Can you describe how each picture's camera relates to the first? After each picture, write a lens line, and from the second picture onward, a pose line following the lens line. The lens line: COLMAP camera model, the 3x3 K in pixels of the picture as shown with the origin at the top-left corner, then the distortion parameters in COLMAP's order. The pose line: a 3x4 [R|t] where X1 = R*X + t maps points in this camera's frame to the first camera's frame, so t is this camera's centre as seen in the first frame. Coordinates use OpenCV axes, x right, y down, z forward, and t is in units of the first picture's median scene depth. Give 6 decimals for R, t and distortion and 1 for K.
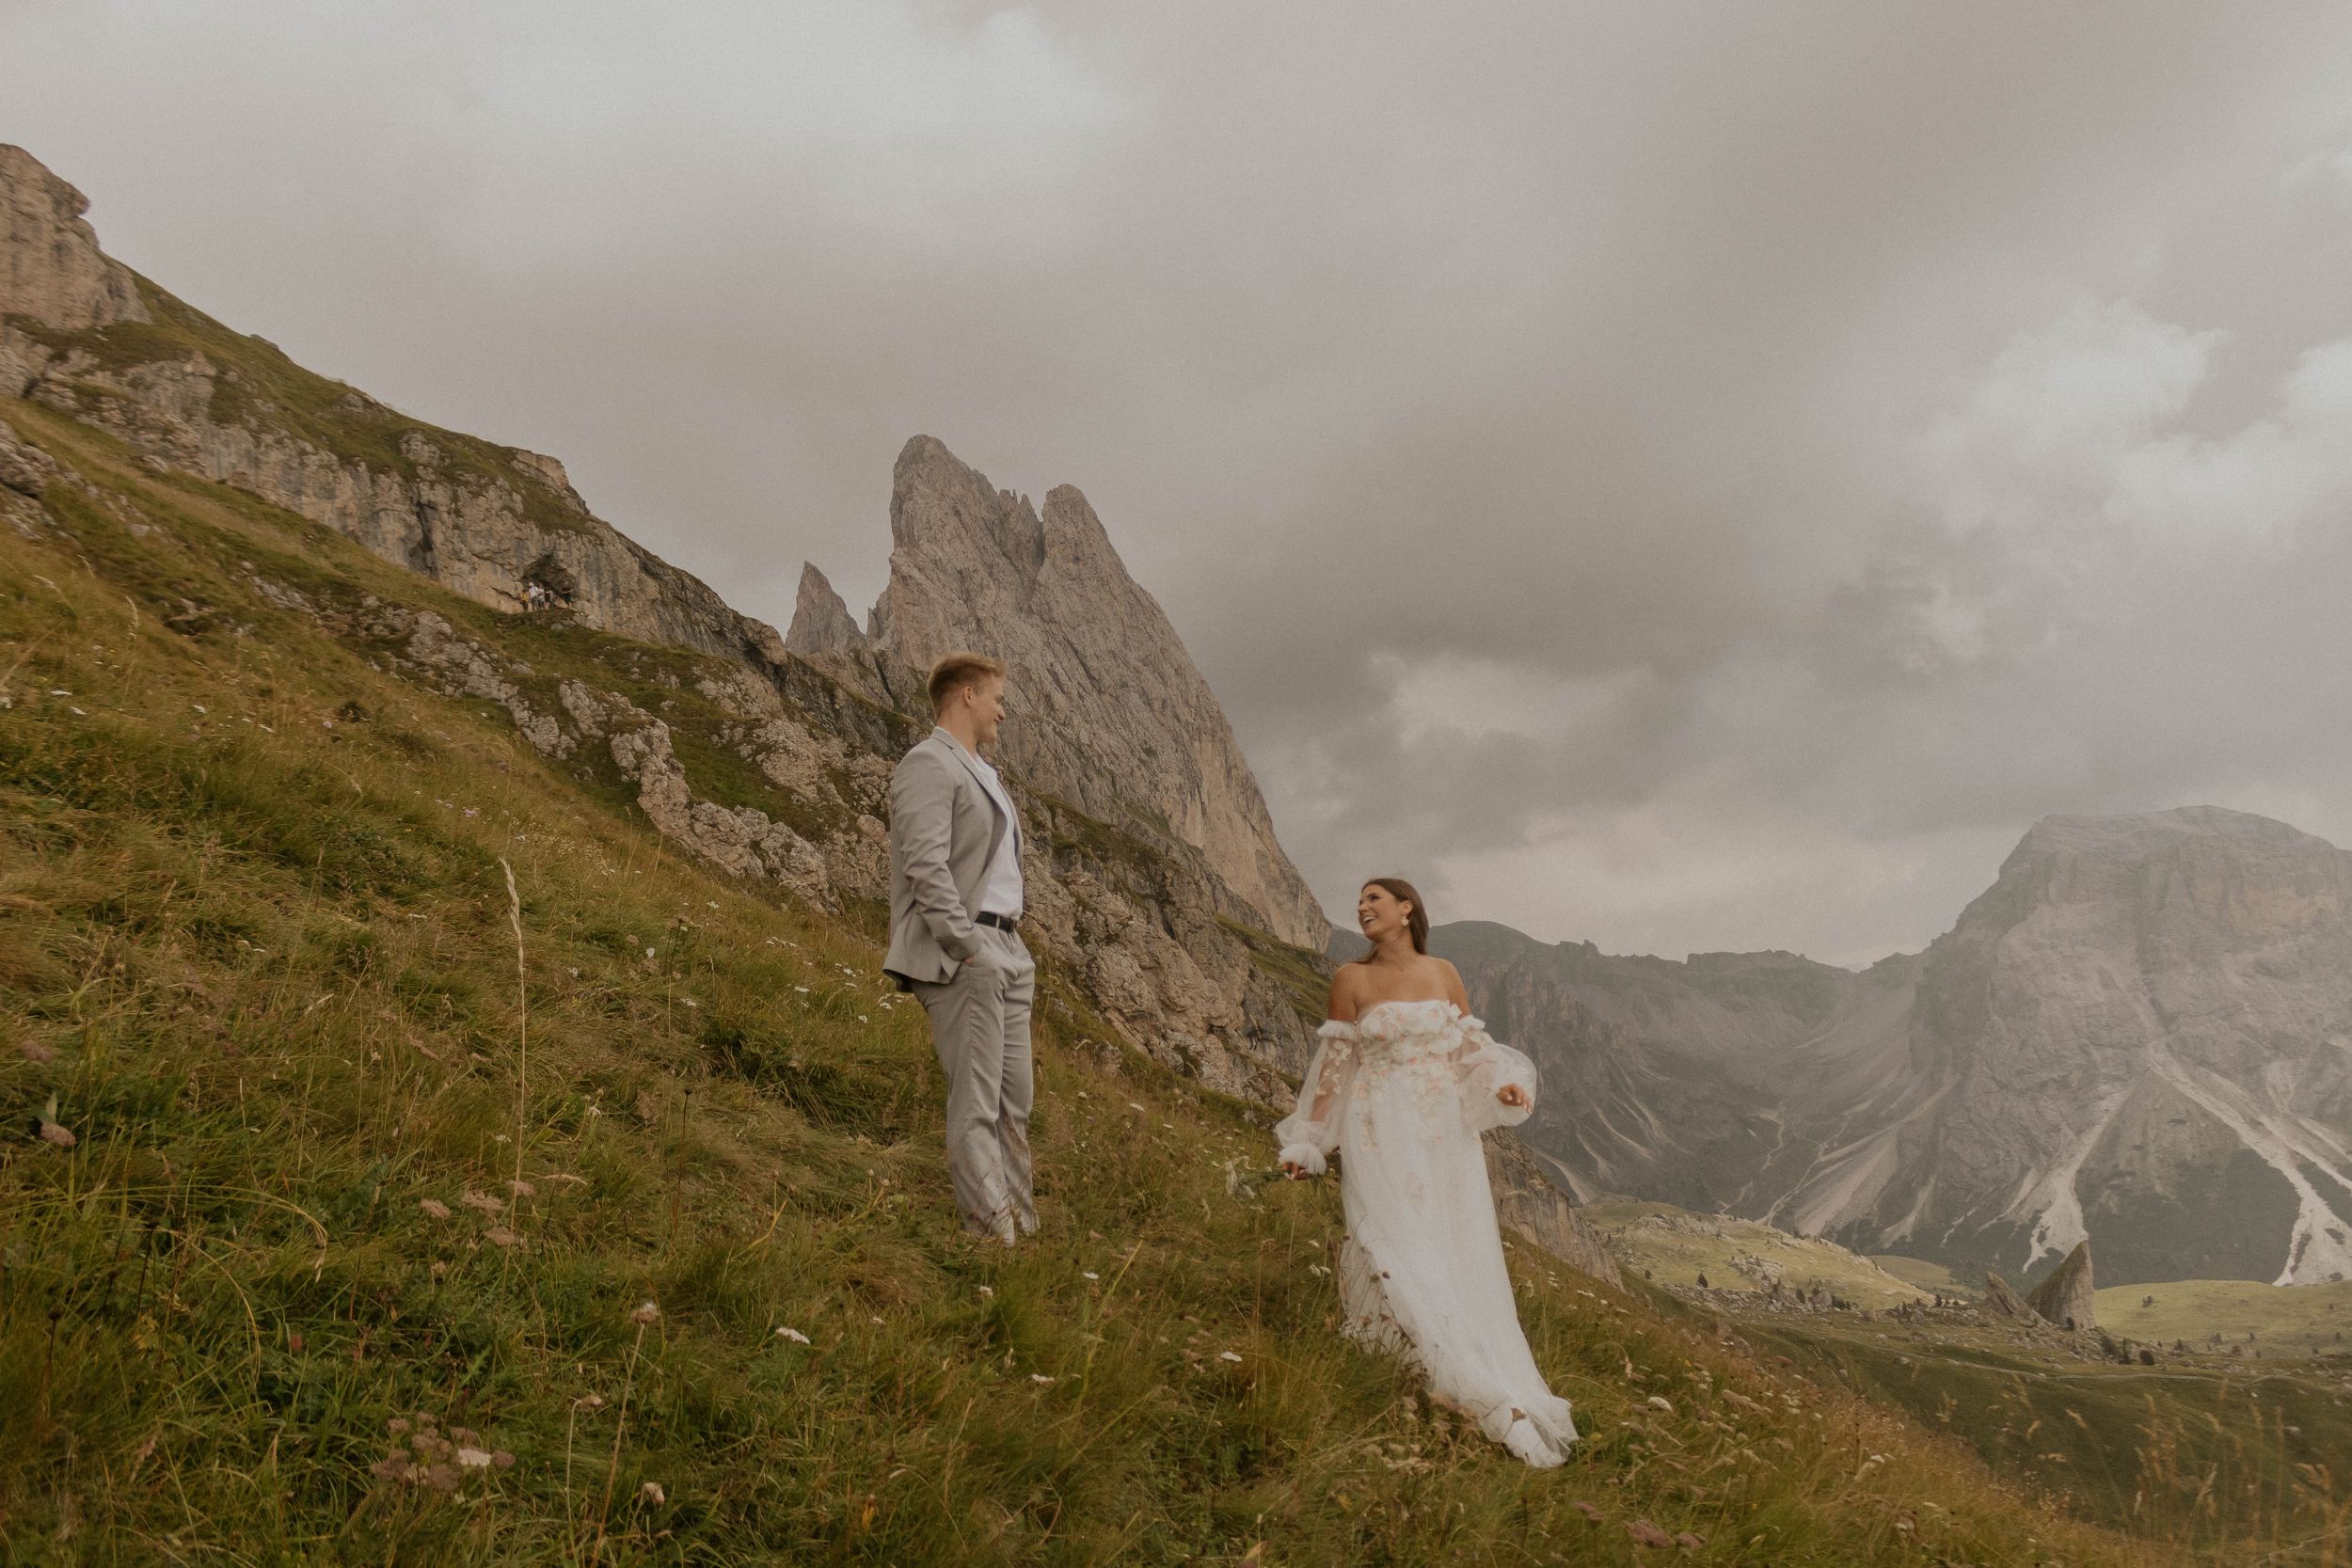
lens RADIAL K [[1921.9, 0, 1136.6], [0, 1921.9, 789.6], [0, 0, 1]] dist [0.001577, 0.010353]
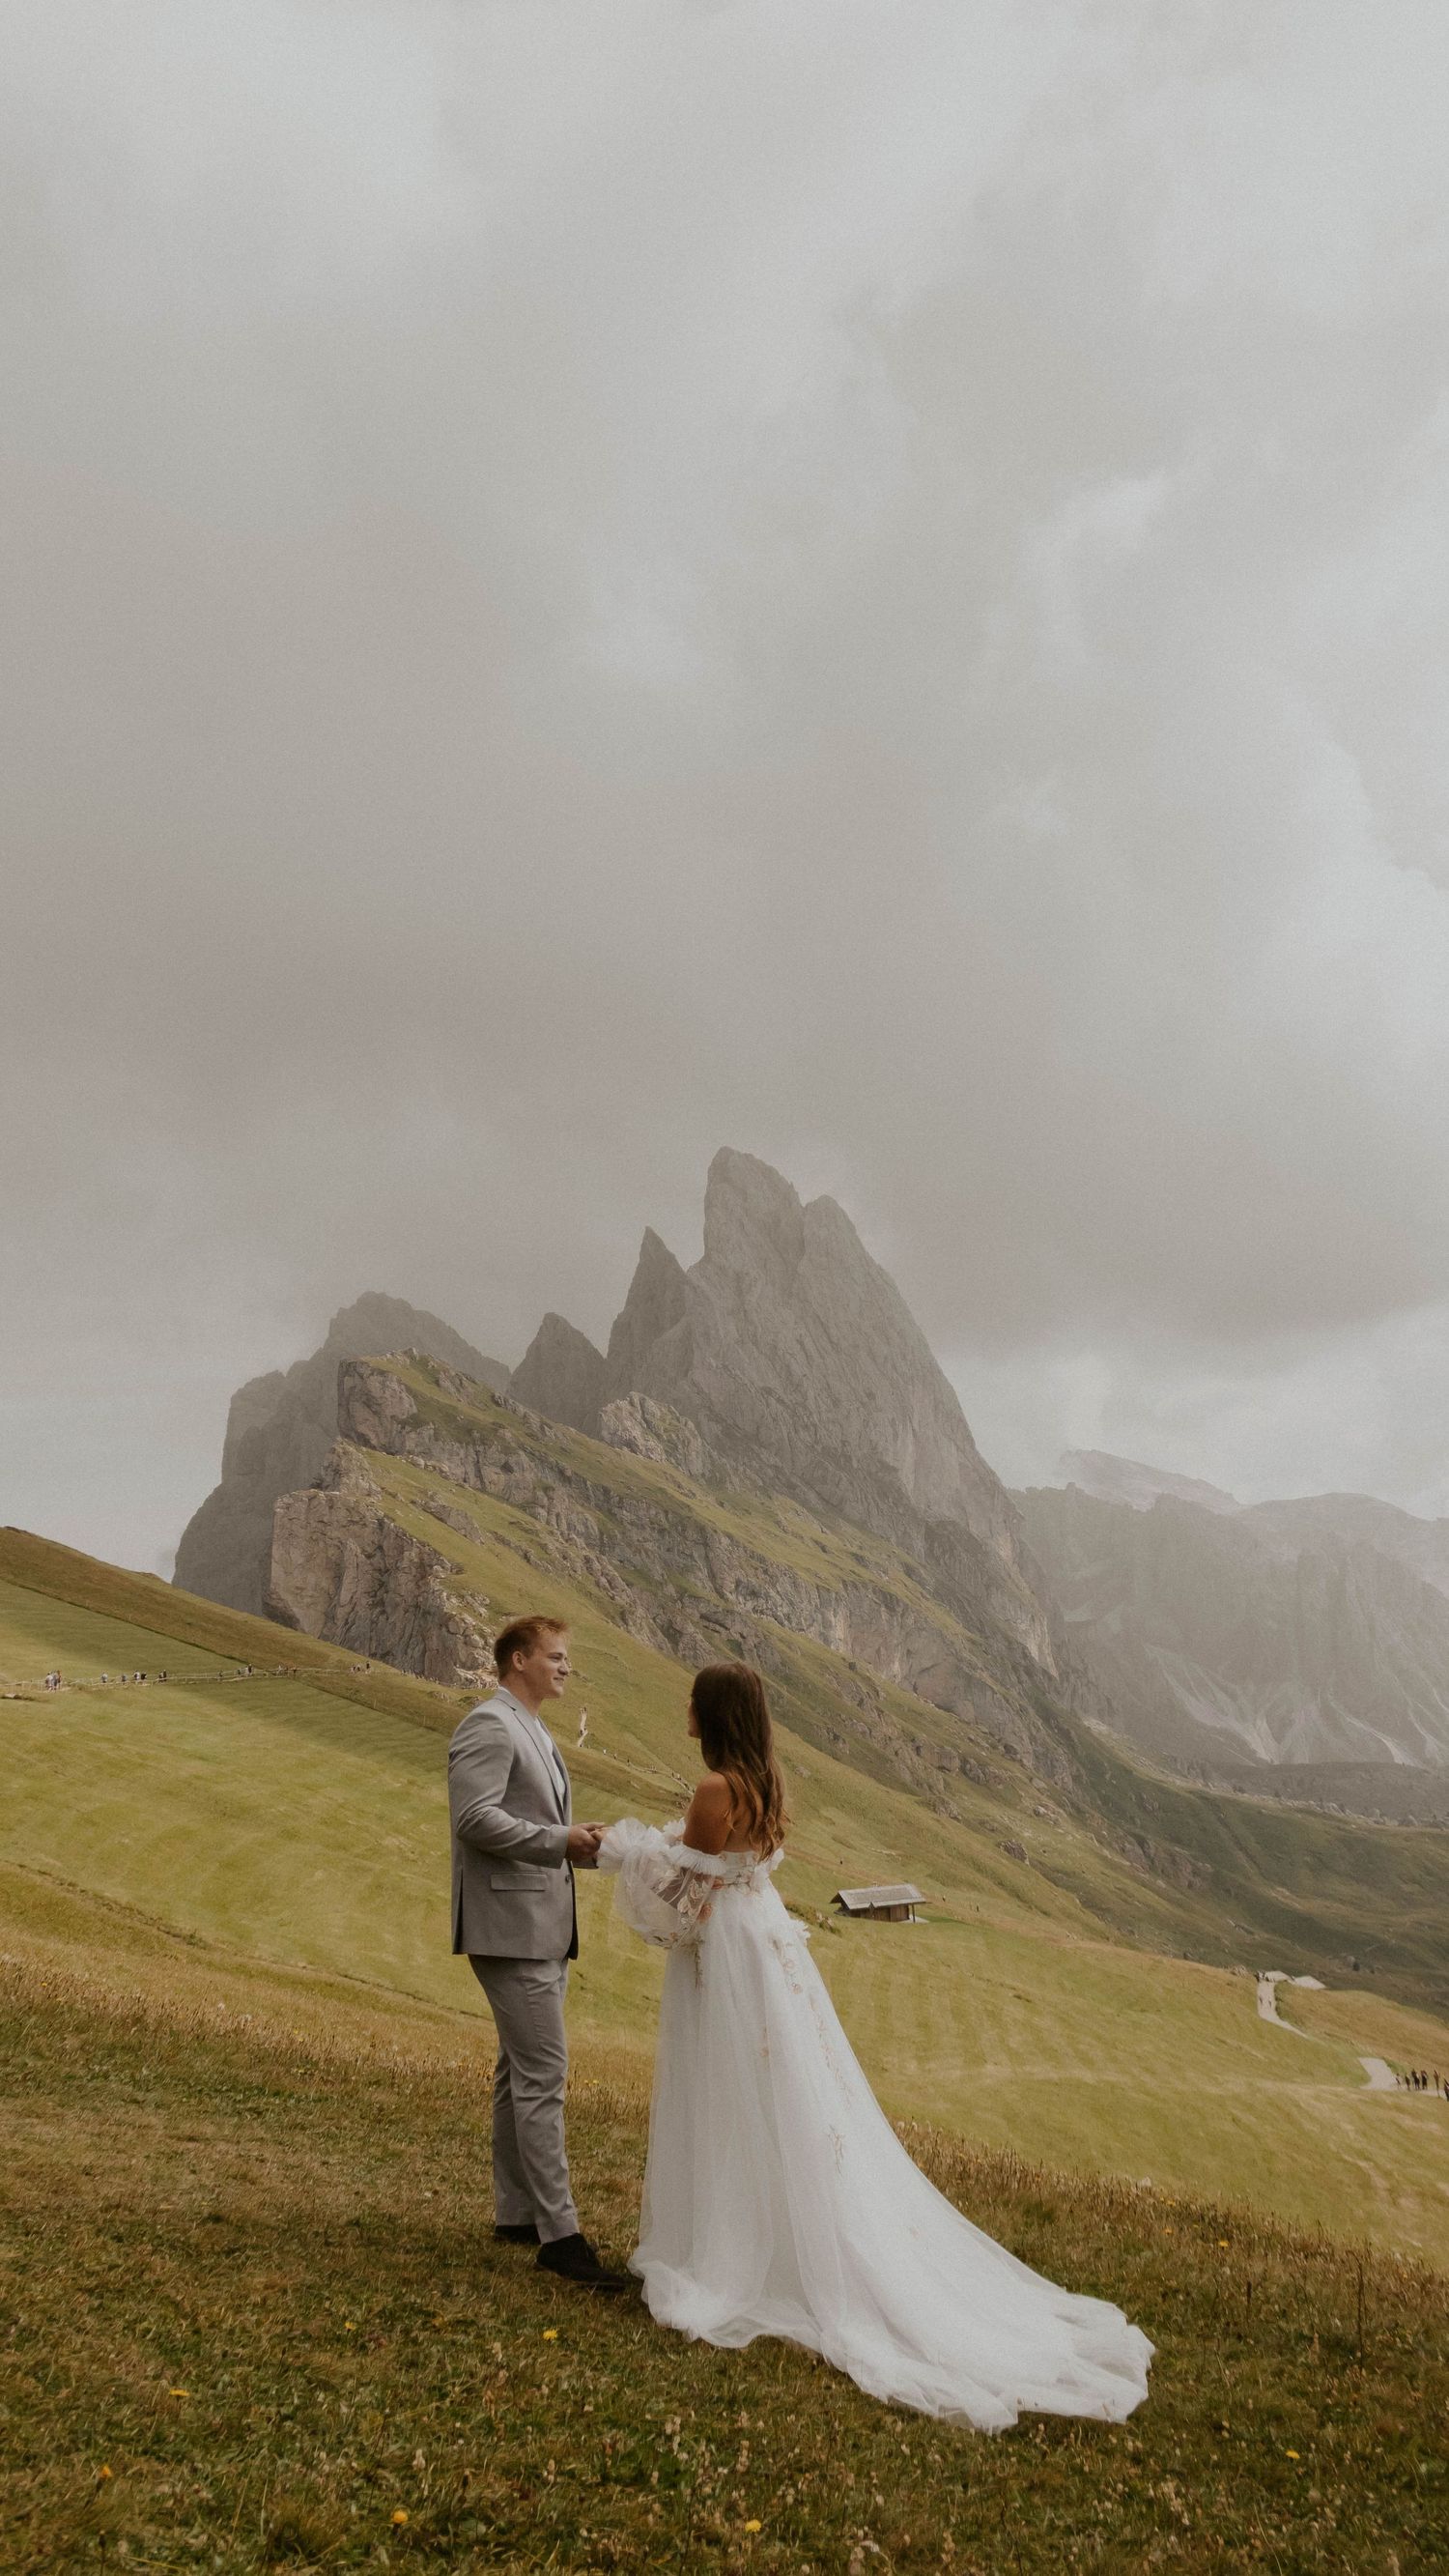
lens RADIAL K [[2109.8, 0, 744.7], [0, 2109.8, 1323.7], [0, 0, 1]] dist [0.014432, 0.001699]
pose [[0.988662, 0.021424, -0.148621, 0.141947], [-0.023307, 0.999669, -0.010938, -0.051851], [0.148337, 0.014278, 0.988834, -0.543642]]
